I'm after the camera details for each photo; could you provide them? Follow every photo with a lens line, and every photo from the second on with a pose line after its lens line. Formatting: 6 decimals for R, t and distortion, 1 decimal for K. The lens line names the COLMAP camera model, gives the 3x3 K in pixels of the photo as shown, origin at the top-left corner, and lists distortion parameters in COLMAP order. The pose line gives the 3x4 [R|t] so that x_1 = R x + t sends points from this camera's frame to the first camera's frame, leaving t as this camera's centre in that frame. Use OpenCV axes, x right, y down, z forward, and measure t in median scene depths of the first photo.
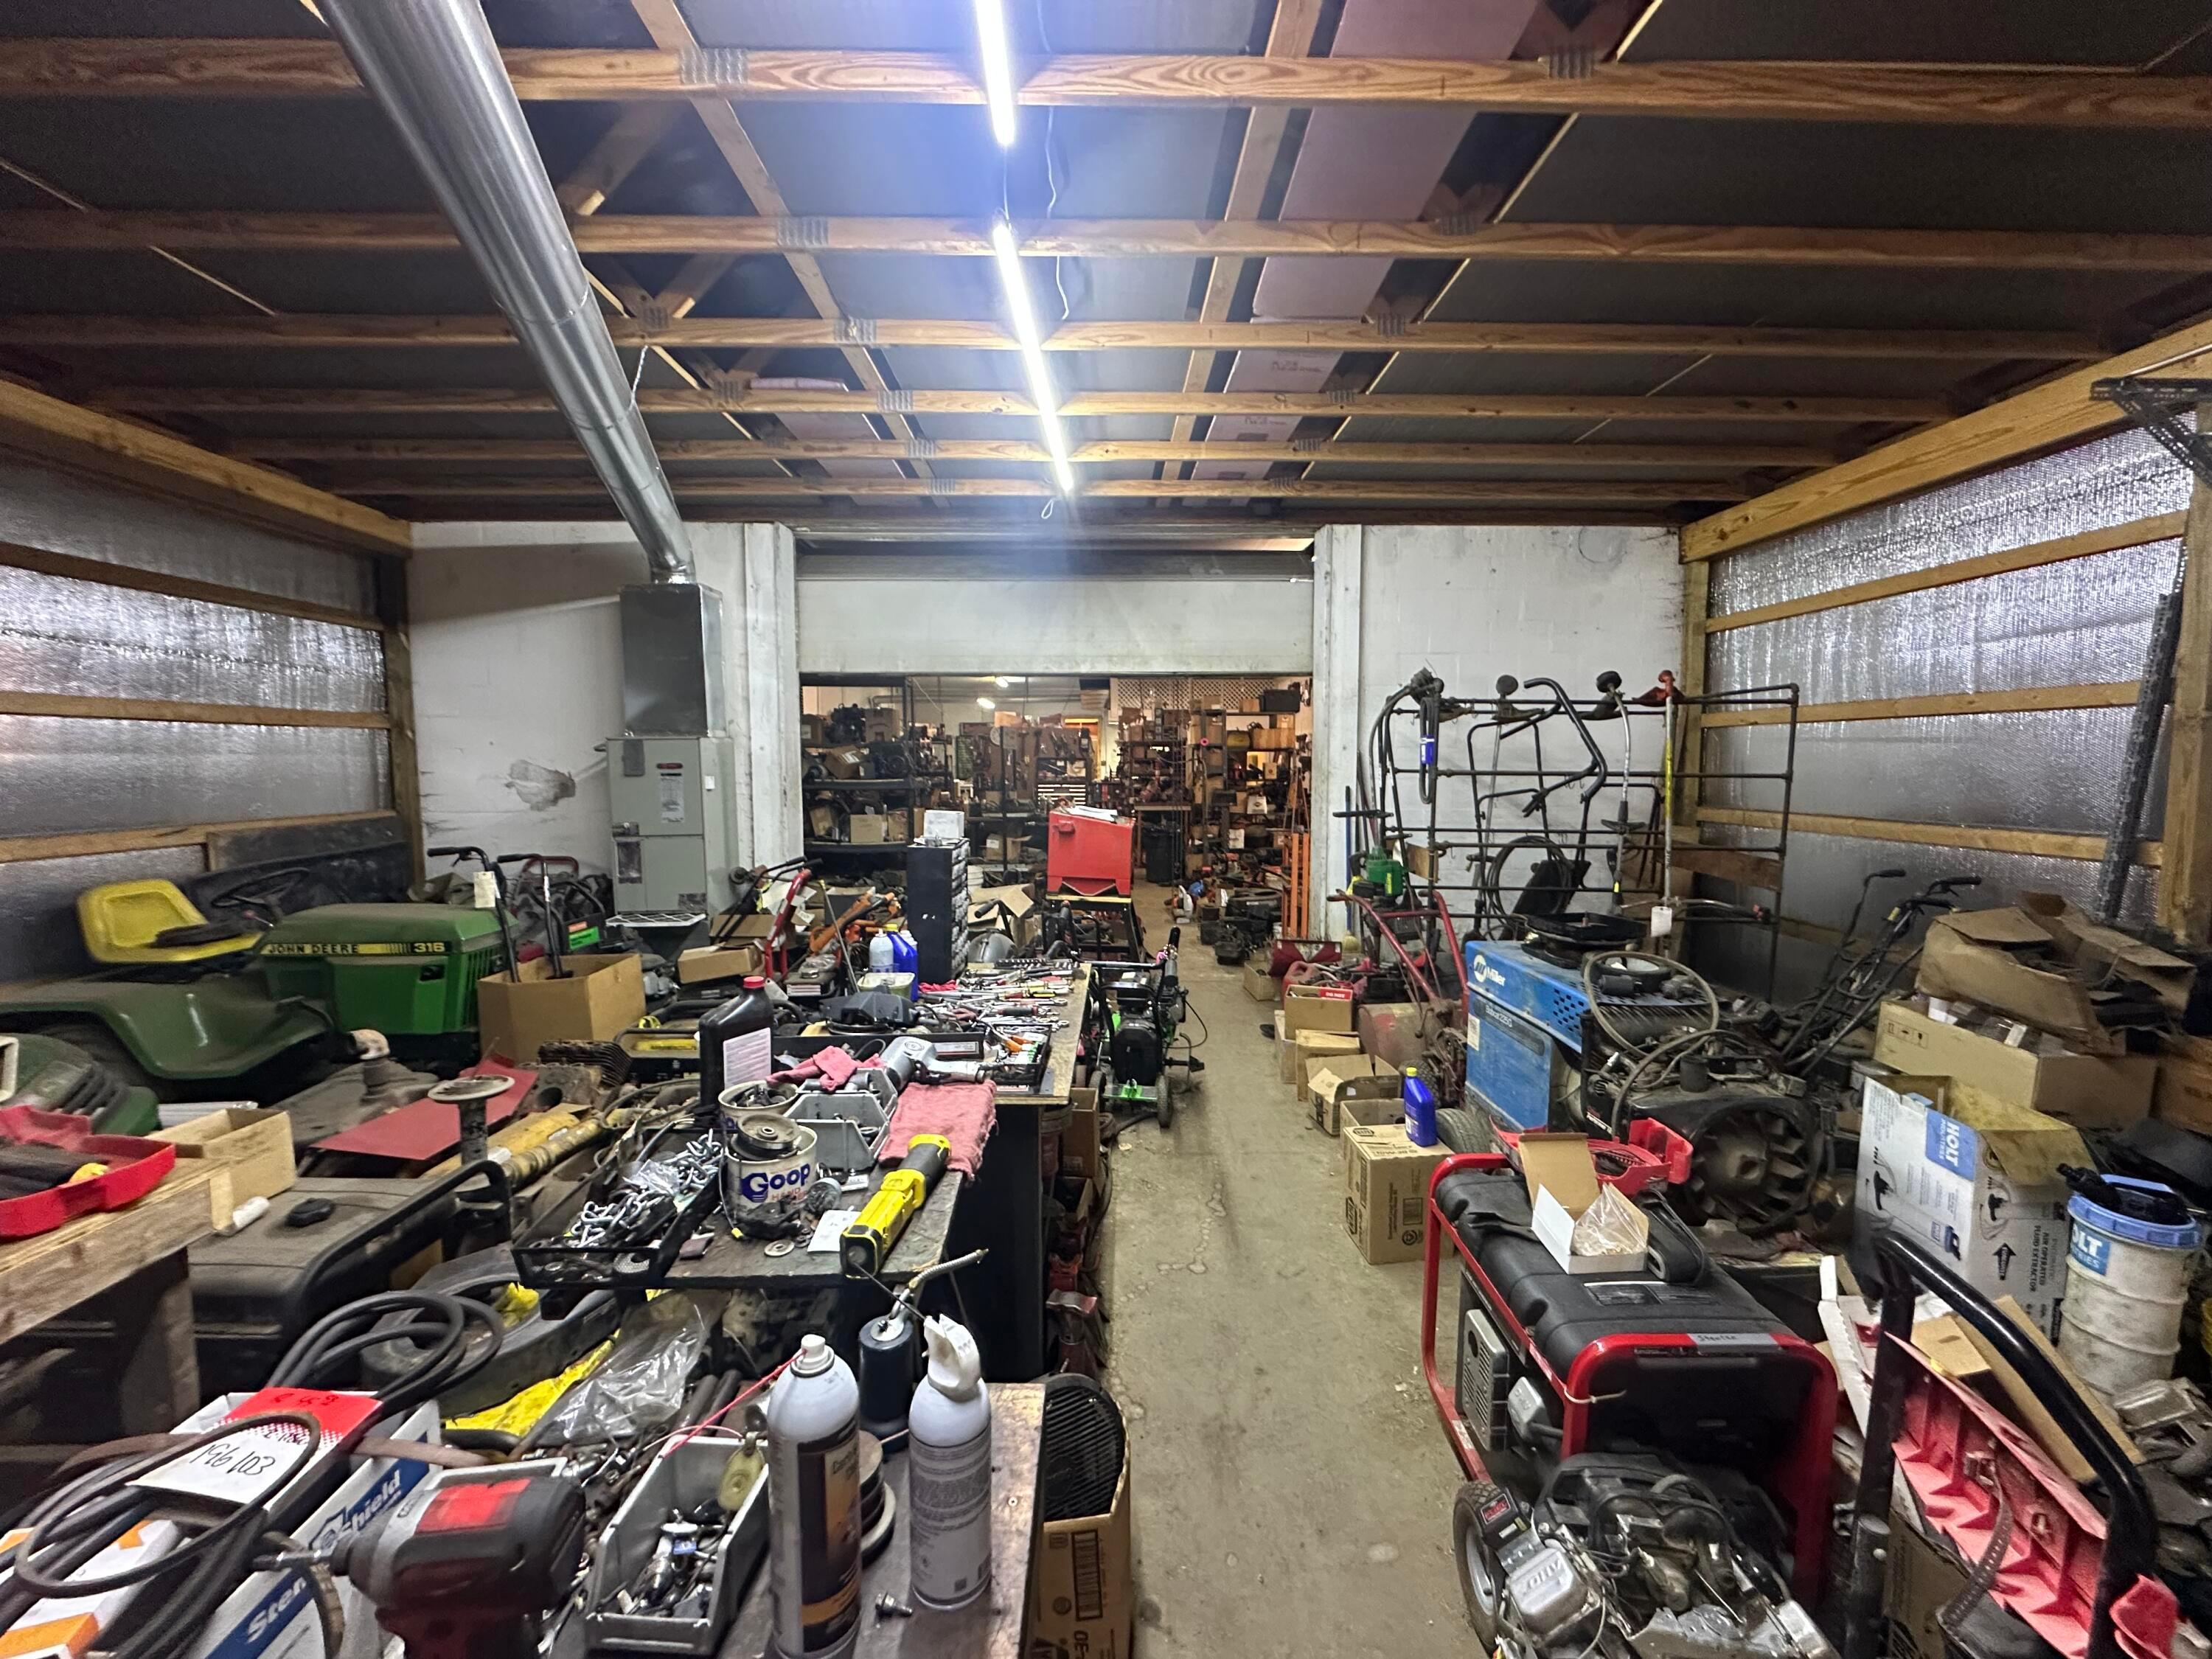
lens RADIAL K [[870.9, 0, 1106.0], [0, 870.9, 829.5], [0, 0, 1]] dist [-0.009221, 0.000143]
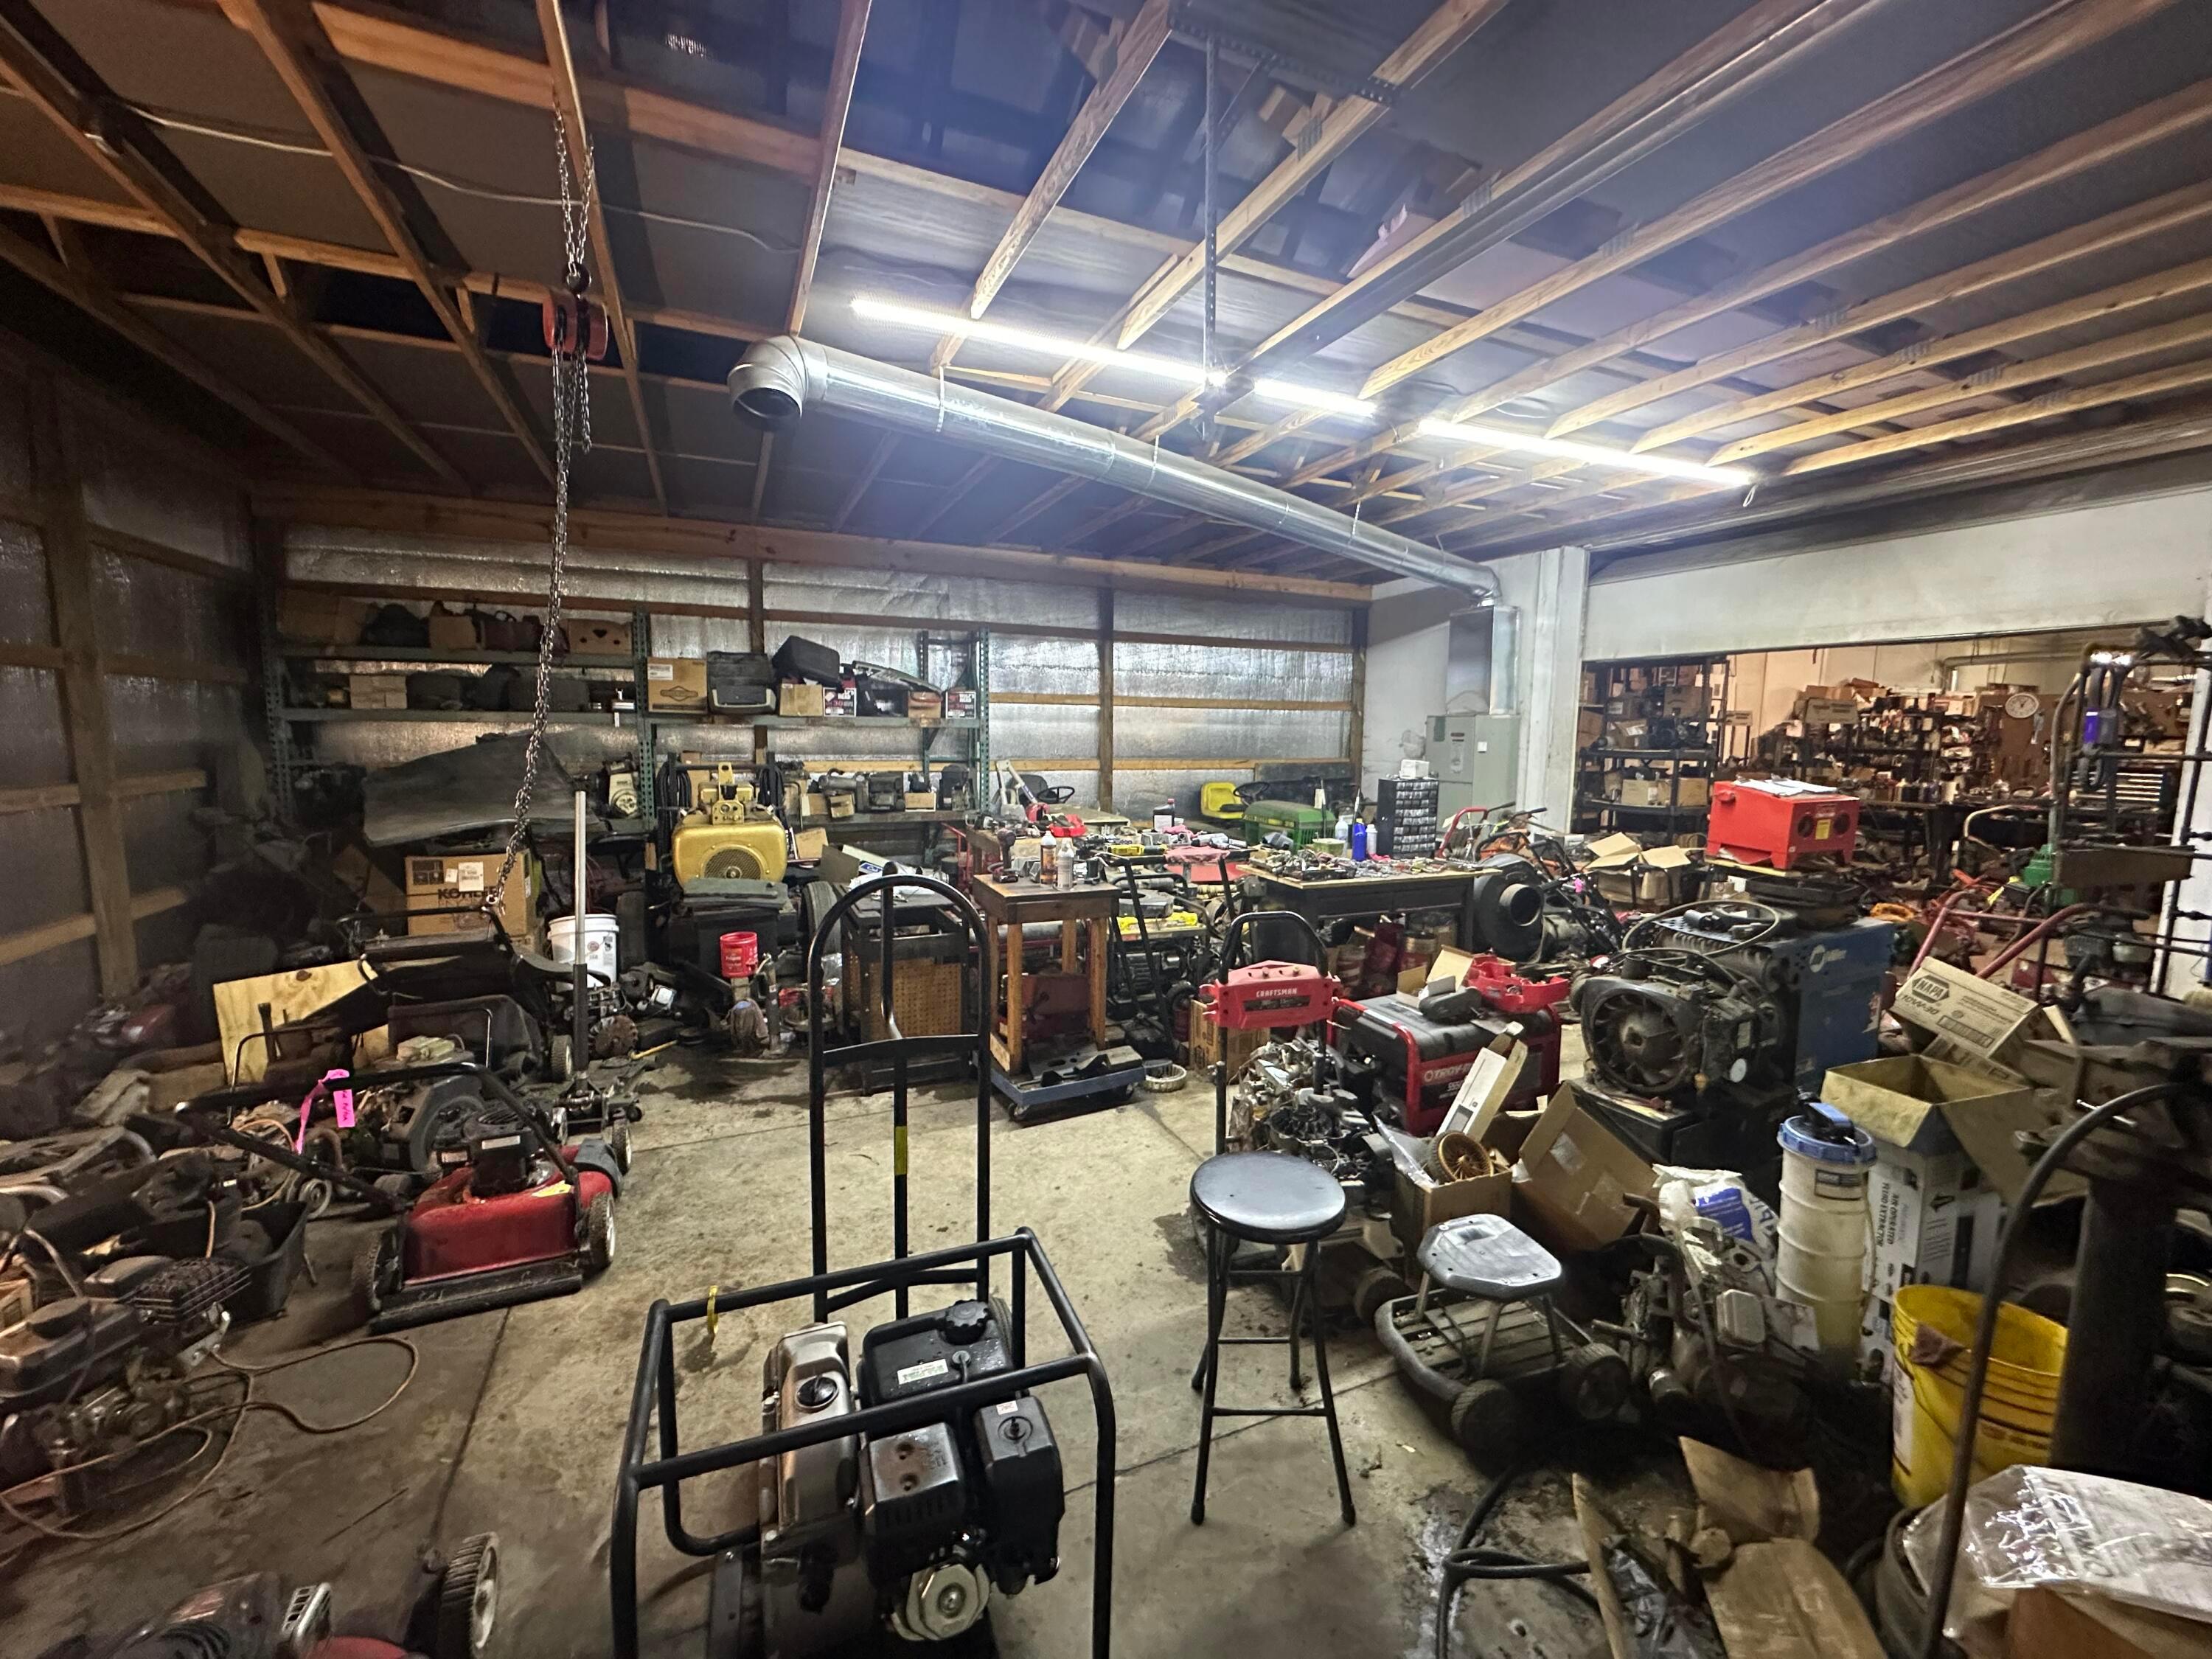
lens RADIAL K [[879.2, 0, 1119.8], [0, 879.2, 827.6], [0, 0, 1]] dist [0.001591, 0.000128]
pose [[0.401564, 0.110722, -0.909113, 0.550510], [-0.084462, 0.992912, 0.083621, 0.005982], [0.911928, 0.043206, 0.408070, -0.105259]]
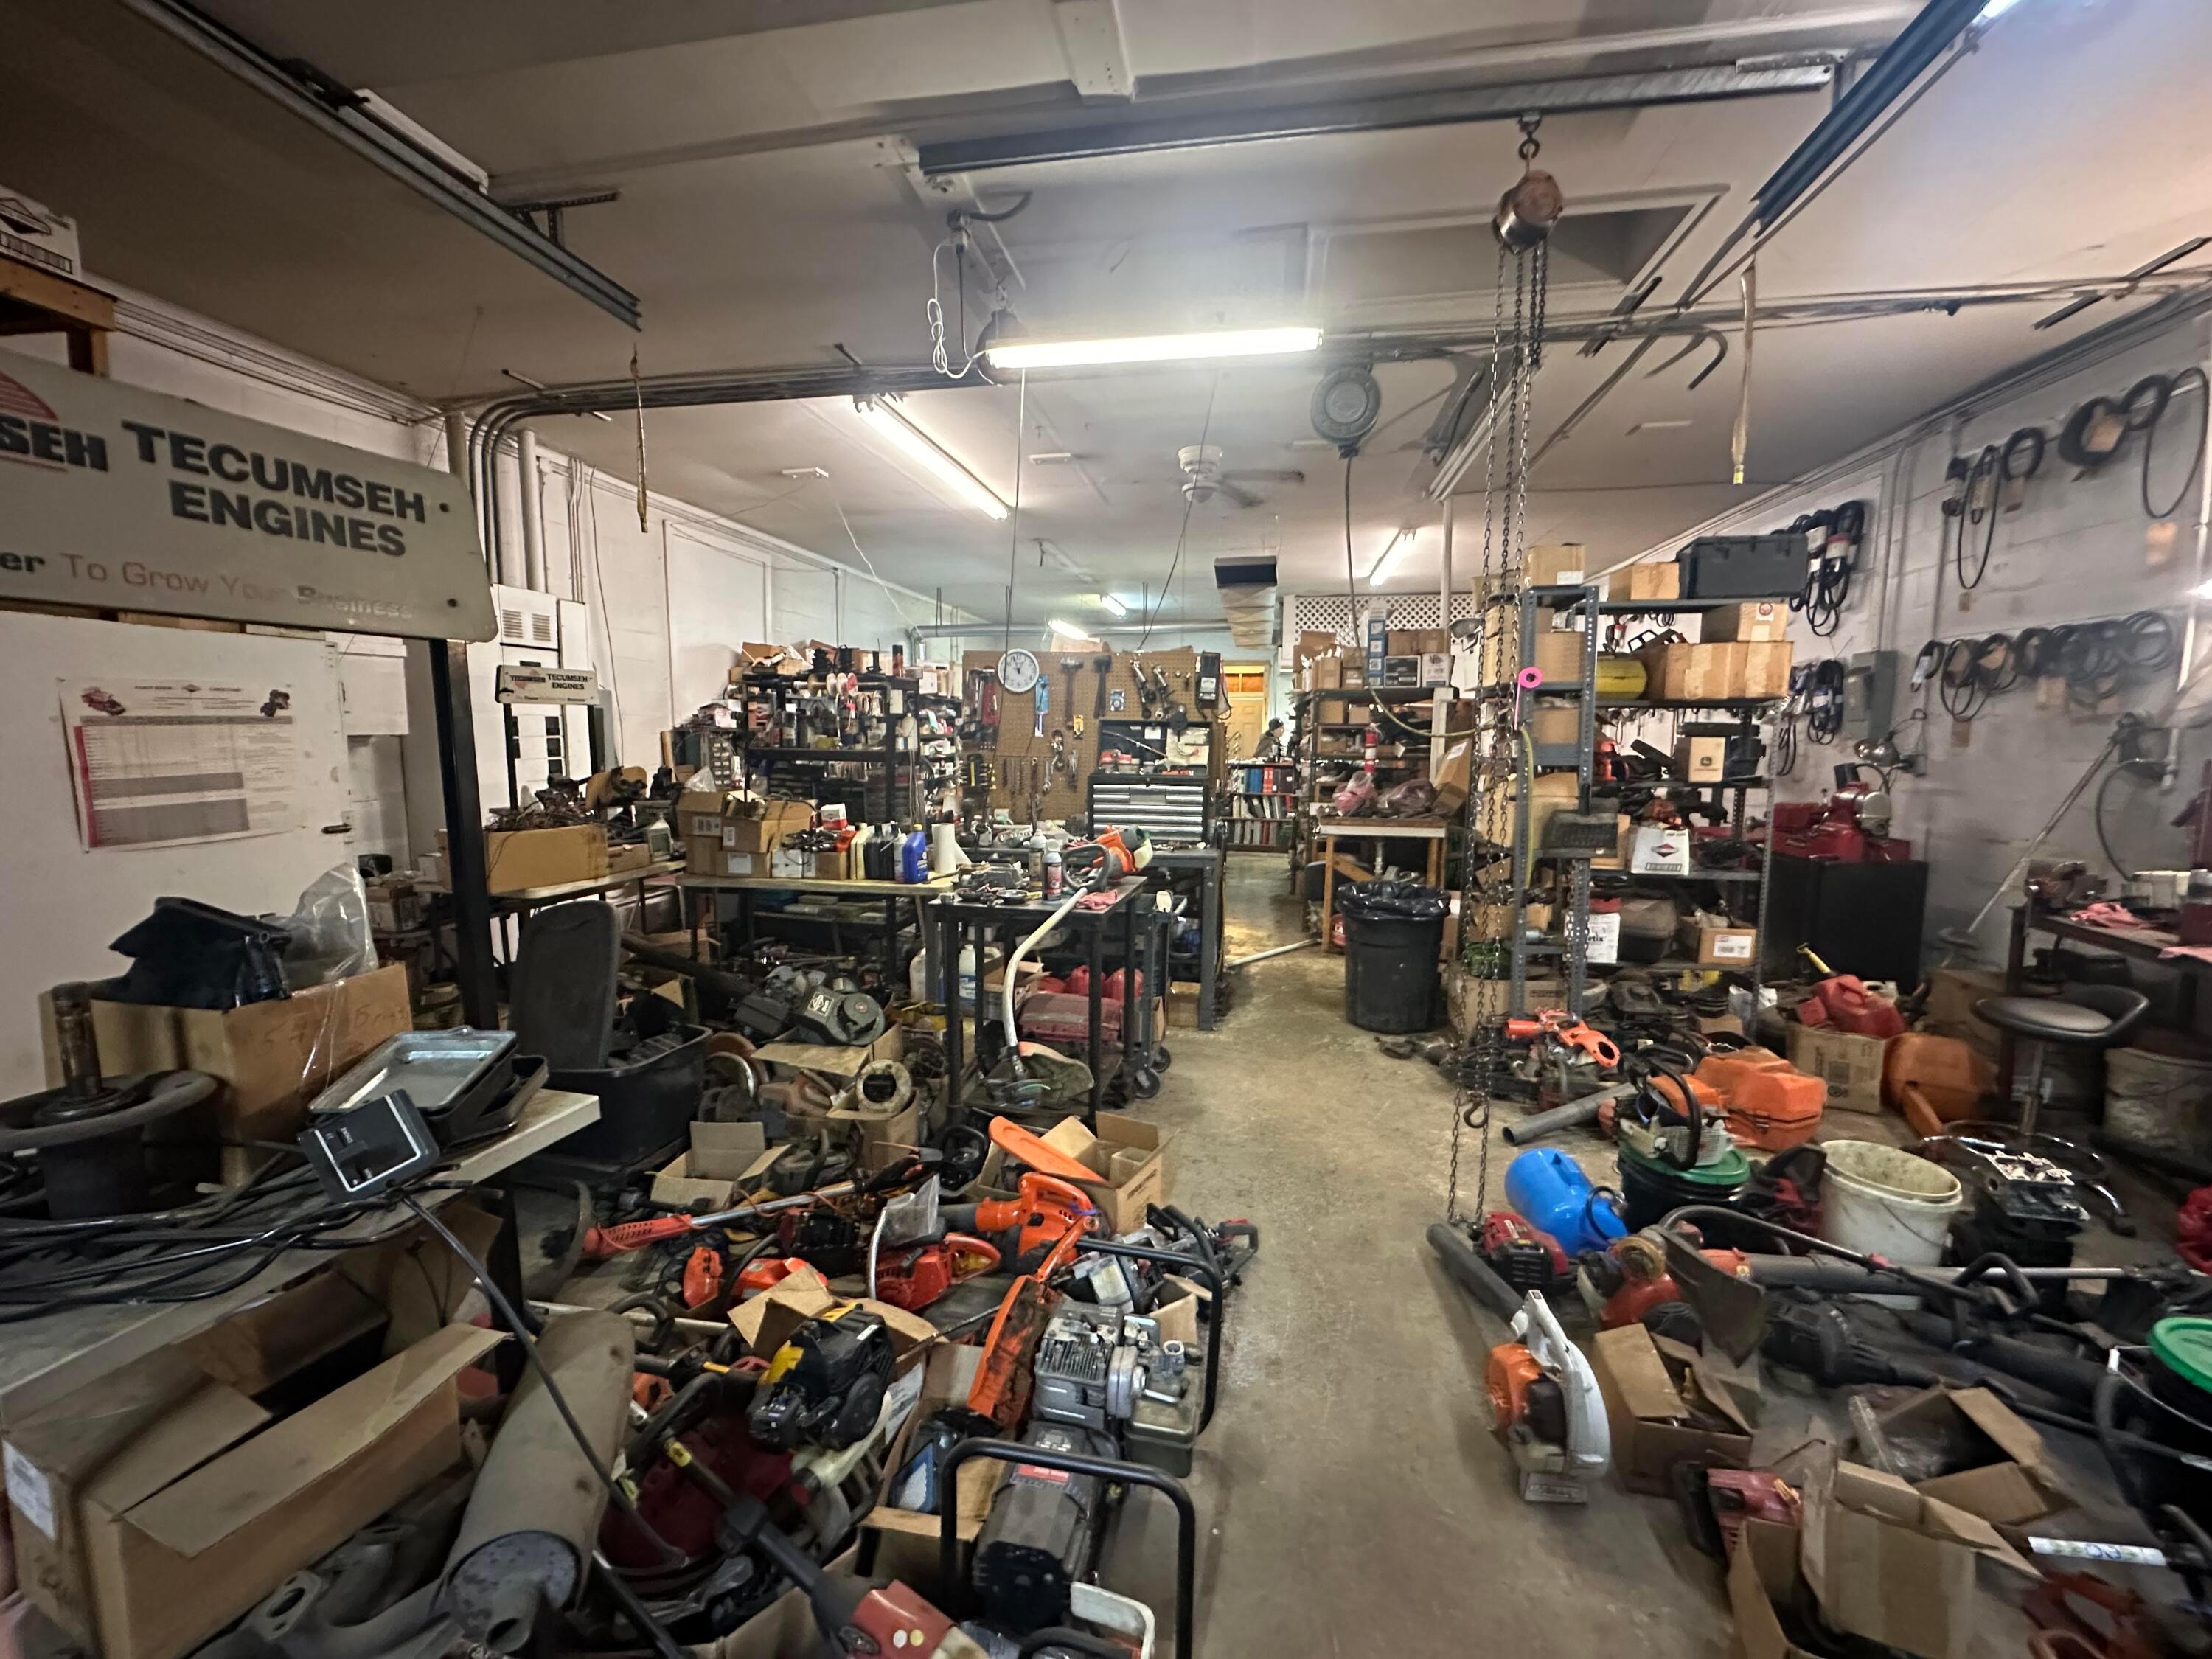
lens RADIAL K [[879.2, 0, 1119.8], [0, 879.2, 827.6], [0, 0, 1]] dist [0.001591, 0.000128]
pose [[0.983042, 0.028694, -0.181123, 0.026156], [-0.022445, 0.999083, 0.036458, -0.087053], [0.182003, -0.031775, 0.982785, 1.096330]]
